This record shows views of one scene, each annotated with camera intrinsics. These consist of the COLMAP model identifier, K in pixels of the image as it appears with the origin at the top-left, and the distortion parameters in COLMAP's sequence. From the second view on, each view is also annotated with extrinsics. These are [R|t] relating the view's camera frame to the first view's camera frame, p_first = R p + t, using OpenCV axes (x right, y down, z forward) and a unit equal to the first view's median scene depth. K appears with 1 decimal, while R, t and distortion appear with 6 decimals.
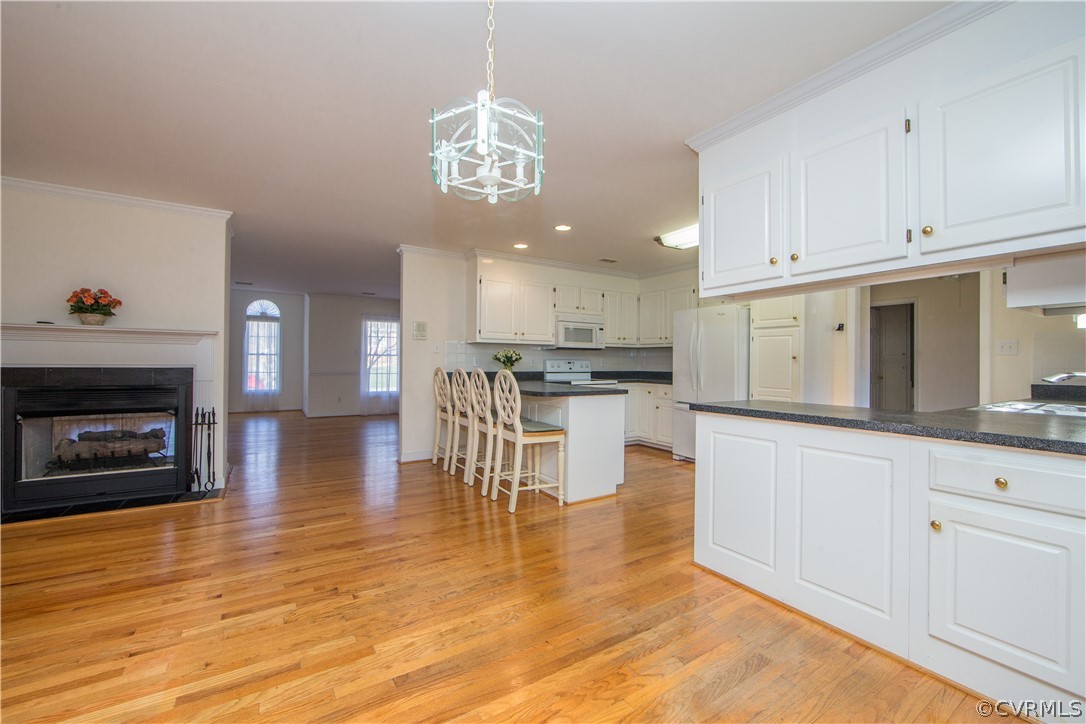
lens RADIAL K [[438.8, 0, 538.1], [0, 438.8, 360.6], [0, 0, 1]] dist [-0.010794, 0.000171]
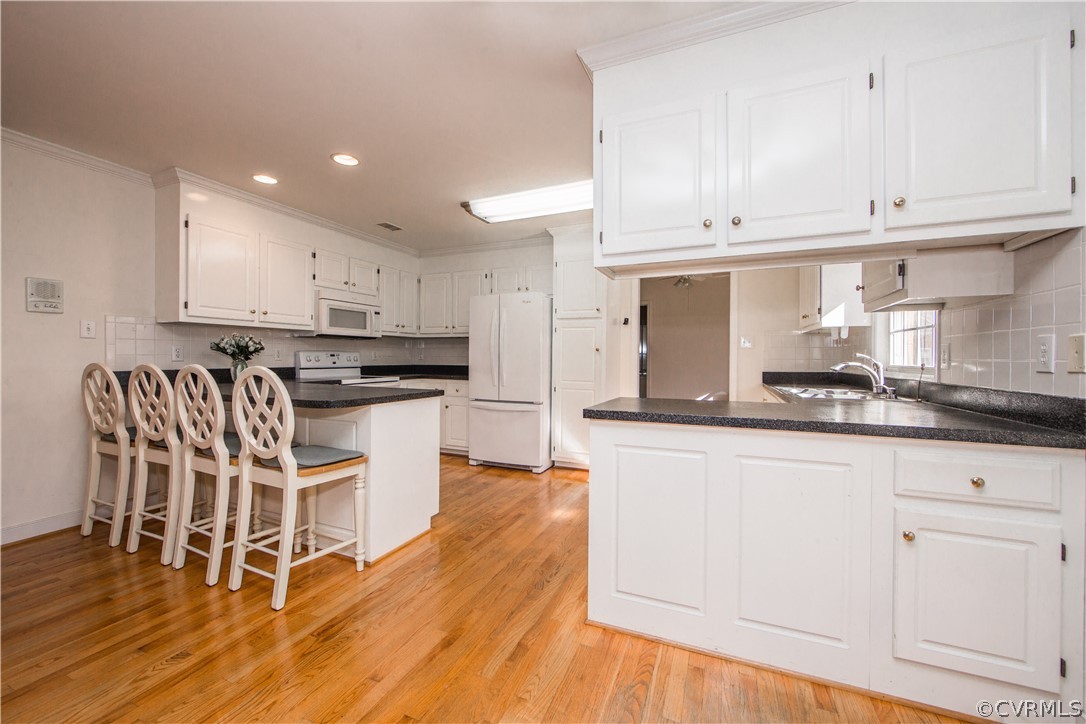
lens RADIAL K [[430.0, 0, 541.0], [0, 430.0, 359.2], [0, 0, 1]] dist [-0.010061, 0.000437]
pose [[0.825412, -0.005067, 0.564508, -0.058792], [-0.001992, 0.999927, 0.011888, 0.002658], [-0.564528, -0.010937, 0.825342, 0.215081]]
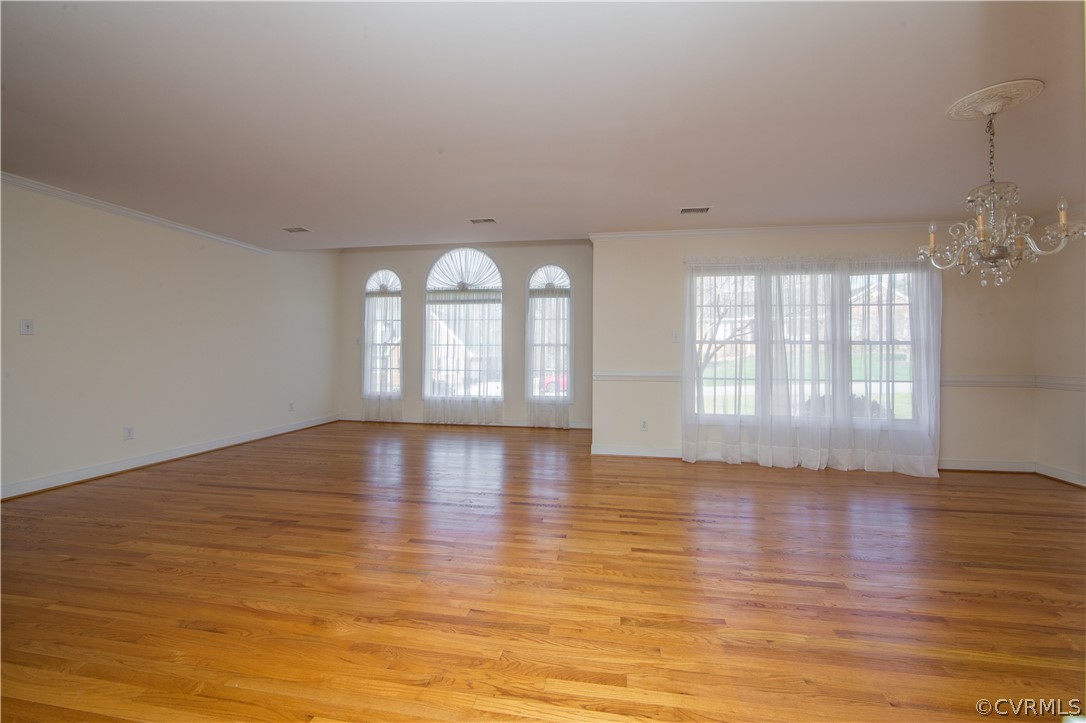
lens RADIAL K [[432.7, 0, 547.5], [0, 432.7, 352.9], [0, 0, 1]] dist [-0.008611, 0.000044]
pose [[0.748565, -0.004028, -0.663049, -0.331716], [0.002034, 0.999991, -0.003778, 0.002653], [0.663058, 0.001479, 0.748566, 0.911304]]
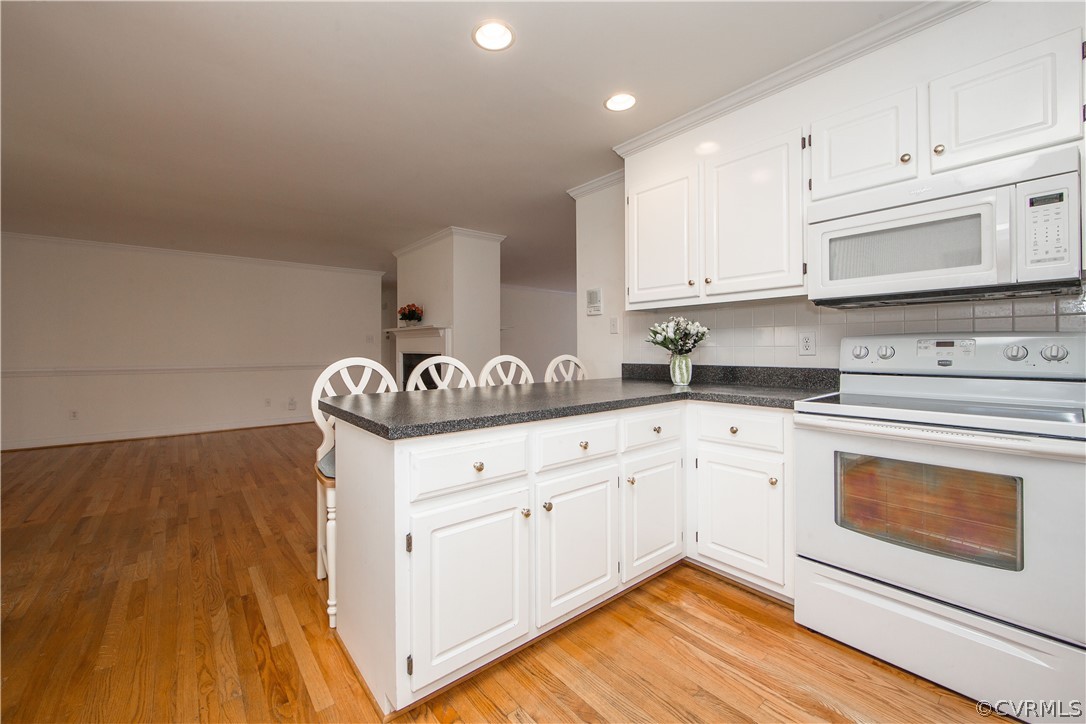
lens RADIAL K [[439.2, 0, 525.8], [0, 439.2, 350.7], [0, 0, 1]] dist [-0.015212, 0.000235]
pose [[0.109131, -0.006097, -0.994009, 0.396922], [0.007205, 0.999960, -0.005342, 0.010808], [0.994001, -0.006579, 0.109171, 0.799876]]
